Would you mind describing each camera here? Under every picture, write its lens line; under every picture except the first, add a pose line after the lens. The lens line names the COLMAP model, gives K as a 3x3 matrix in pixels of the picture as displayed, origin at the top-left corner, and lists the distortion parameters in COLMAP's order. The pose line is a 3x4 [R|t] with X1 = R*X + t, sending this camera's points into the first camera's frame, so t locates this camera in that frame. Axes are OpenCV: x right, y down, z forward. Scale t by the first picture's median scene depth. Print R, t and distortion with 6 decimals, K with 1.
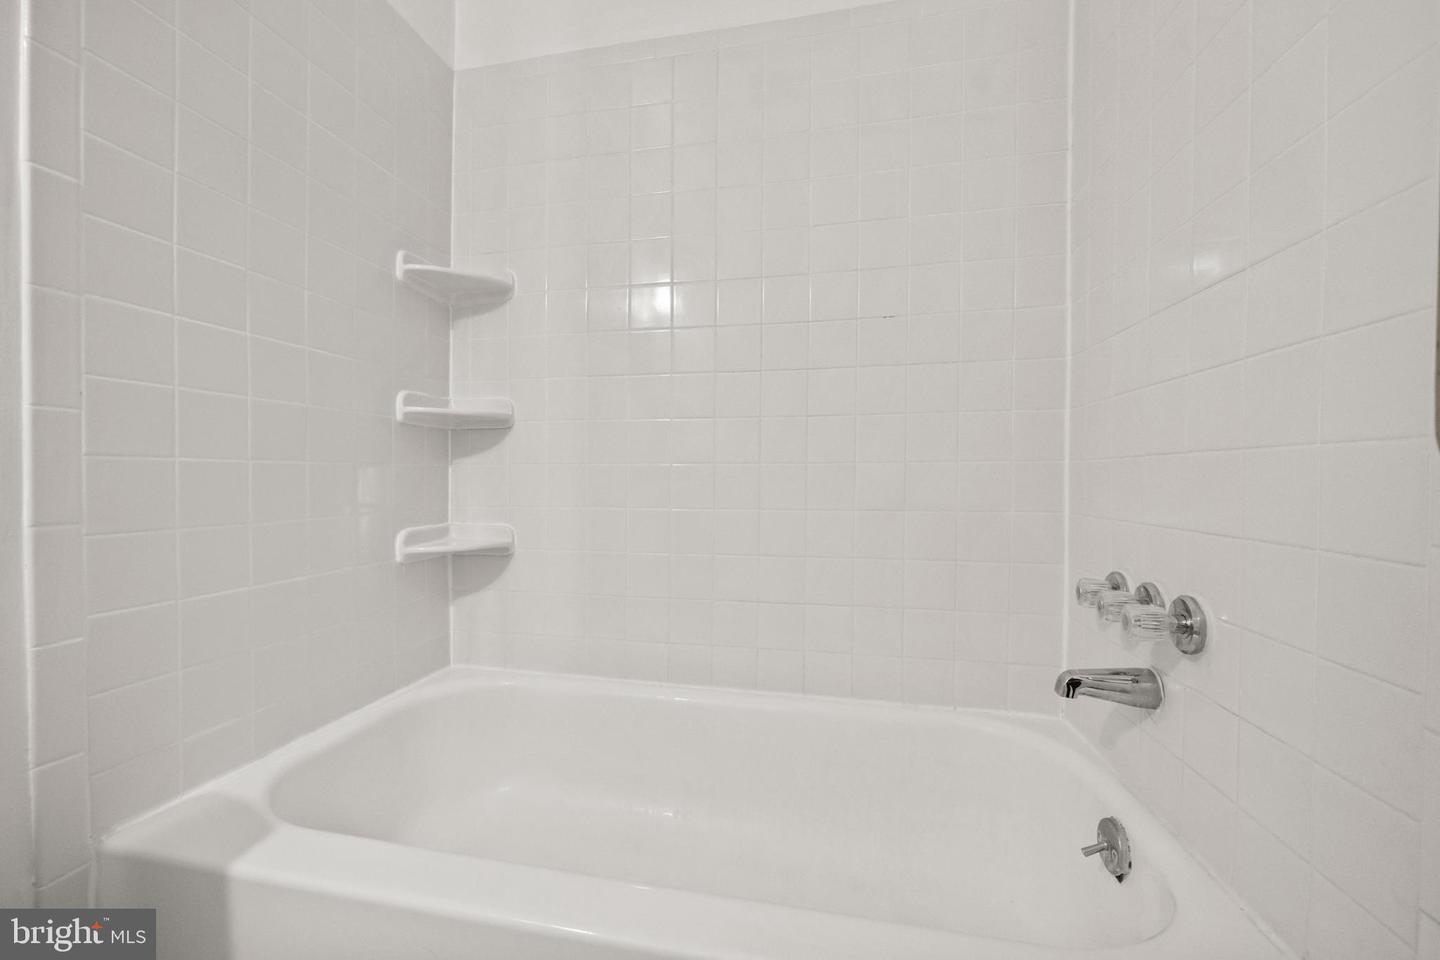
lens RADIAL K [[572.9, 0, 720.0], [0, 572.9, 480.0], [0, 0, 1]] dist [0.001324, 0.000404]
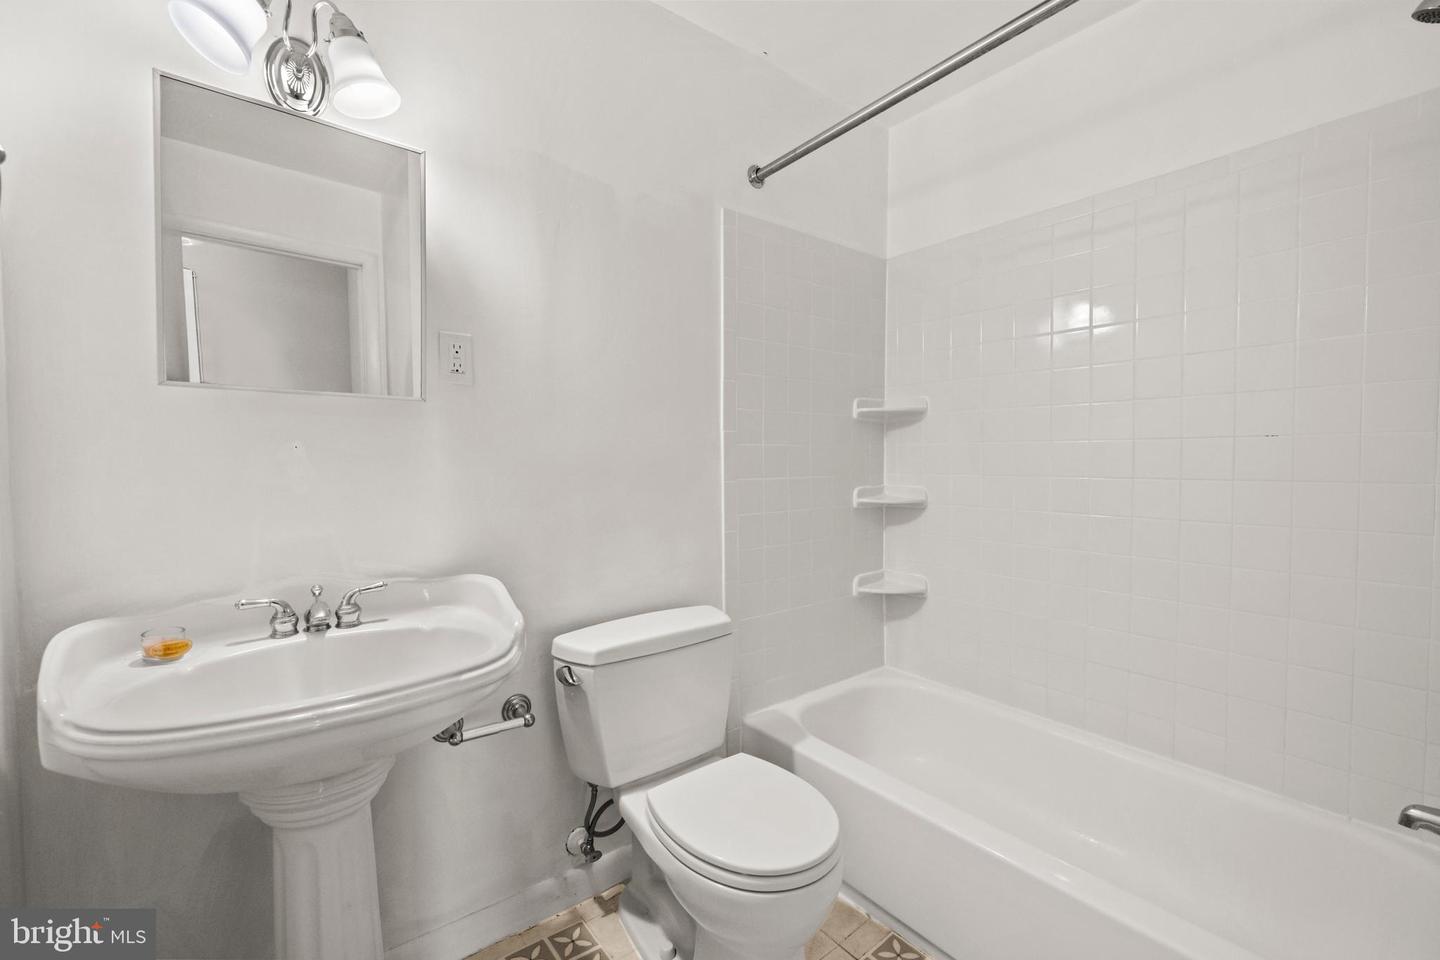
lens RADIAL K [[572.9, 0, 720.0], [0, 572.9, 480.0], [0, 0, 1]] dist [0.001324, 0.000404]
pose [[0.762195, 0.003343, -0.647339, 0.168237], [0.002702, 0.999962, 0.008345, -0.177705], [0.647342, -0.008110, 0.762156, -0.414562]]
